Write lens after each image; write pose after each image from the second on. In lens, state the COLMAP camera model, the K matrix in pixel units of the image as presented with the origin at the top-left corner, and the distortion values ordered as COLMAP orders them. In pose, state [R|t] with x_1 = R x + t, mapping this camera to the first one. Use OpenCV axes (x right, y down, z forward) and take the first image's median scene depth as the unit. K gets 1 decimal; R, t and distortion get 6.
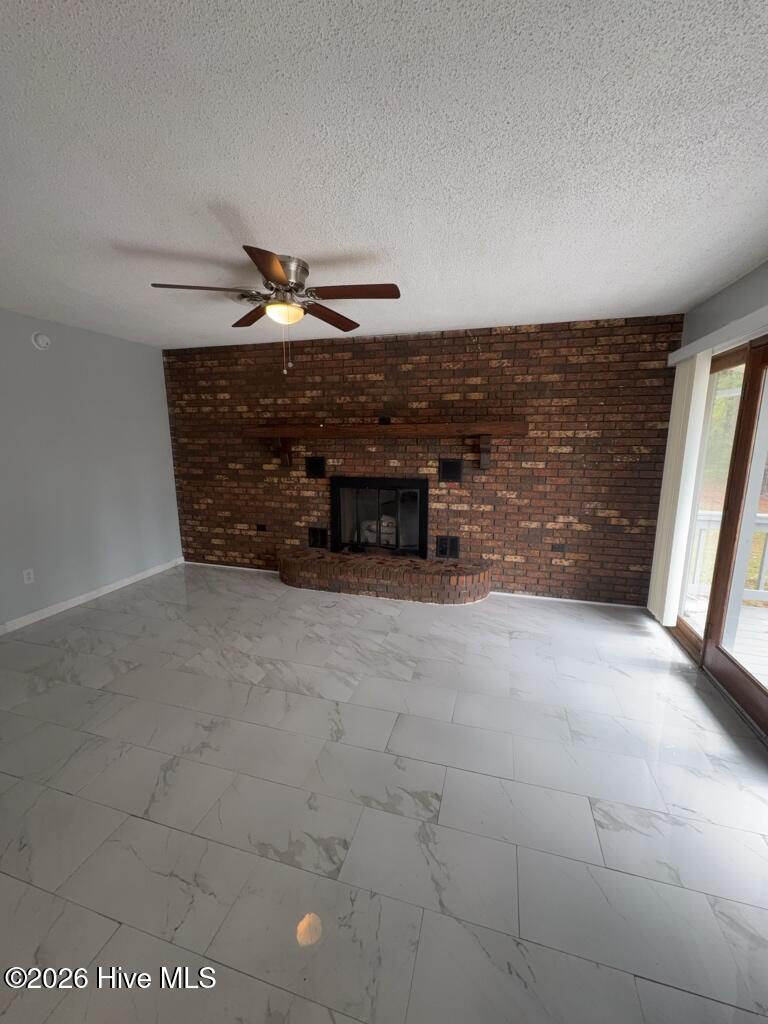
lens RADIAL K [[405.3, 0, 386.3], [0, 405.3, 513.9], [0, 0, 1]] dist [-0.000433, 0.000619]
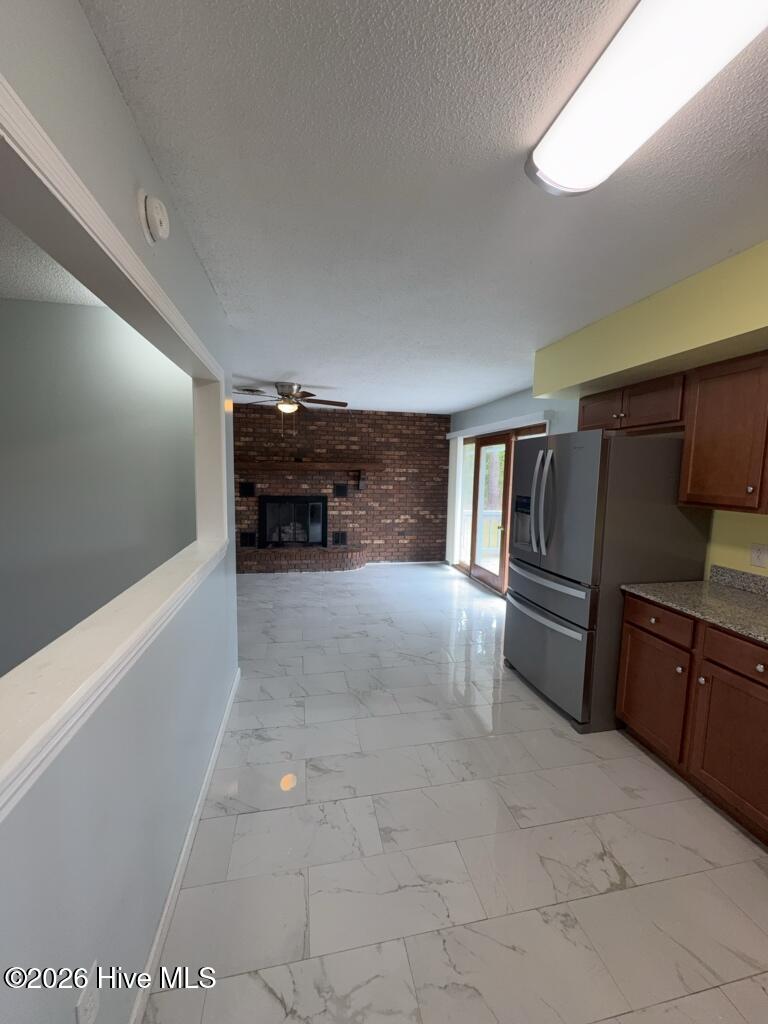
lens RADIAL K [[406.9, 0, 384.9], [0, 406.9, 513.6], [0, 0, 1]] dist [-0.000951, 0.000449]
pose [[0.886328, -0.030911, 0.462025, -0.456212], [0.063804, 0.996405, -0.055736, 0.090412], [-0.458641, 0.078880, 0.885114, -0.547357]]
